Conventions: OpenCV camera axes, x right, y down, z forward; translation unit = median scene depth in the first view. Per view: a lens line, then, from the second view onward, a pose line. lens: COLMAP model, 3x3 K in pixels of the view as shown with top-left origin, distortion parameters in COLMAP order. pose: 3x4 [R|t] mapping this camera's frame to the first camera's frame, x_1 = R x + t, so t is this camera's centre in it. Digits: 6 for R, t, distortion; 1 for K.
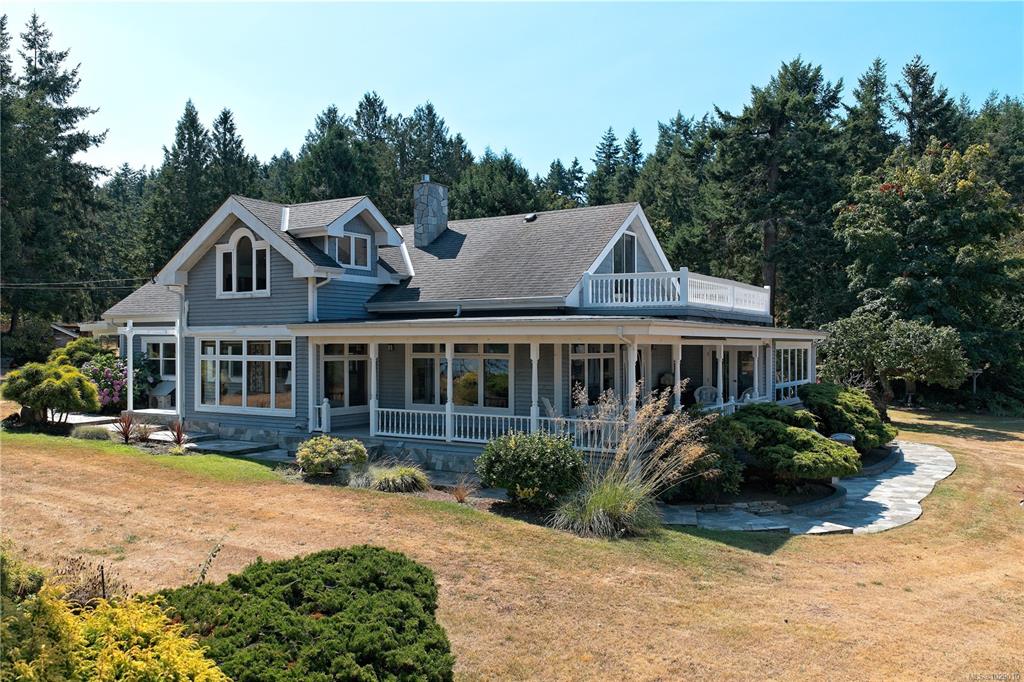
lens RADIAL K [[828.7, 0, 506.1], [0, 828.7, 347.1], [0, 0, 1]] dist [0.007541, -0.003231]
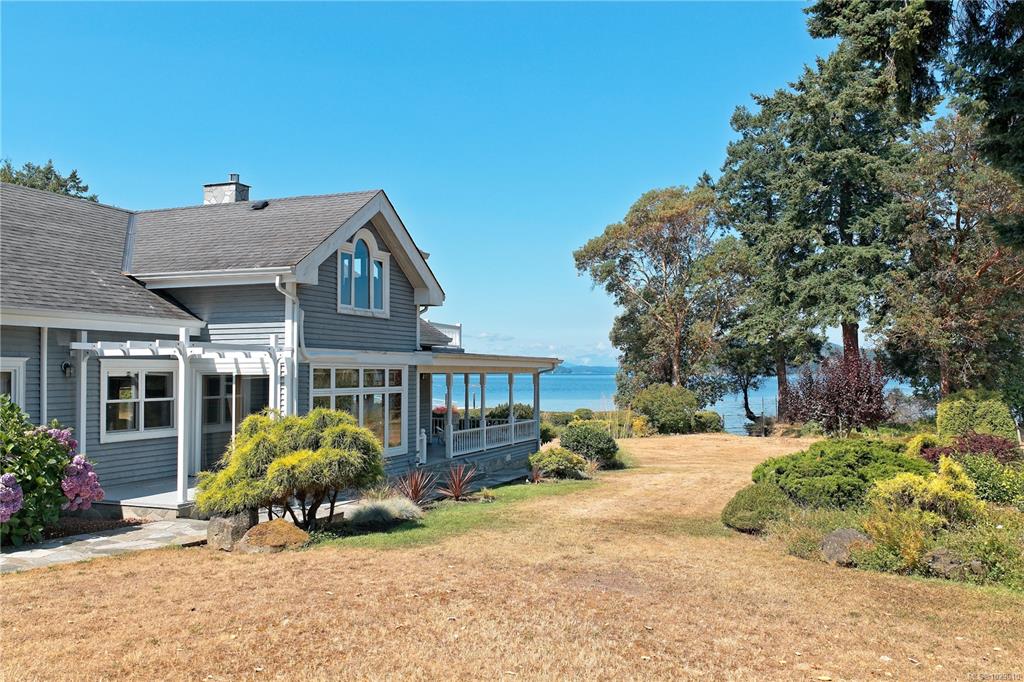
lens RADIAL K [[894.9, 0, 512.0], [0, 894.9, 341.0], [0, 0, 1]] dist [-0.133183, -0.000454]
pose [[-0.261273, 0.027069, 0.964885, -0.692016], [0.003636, 0.999627, -0.027059, -0.006729], [-0.965258, -0.003562, -0.261274, 0.639764]]
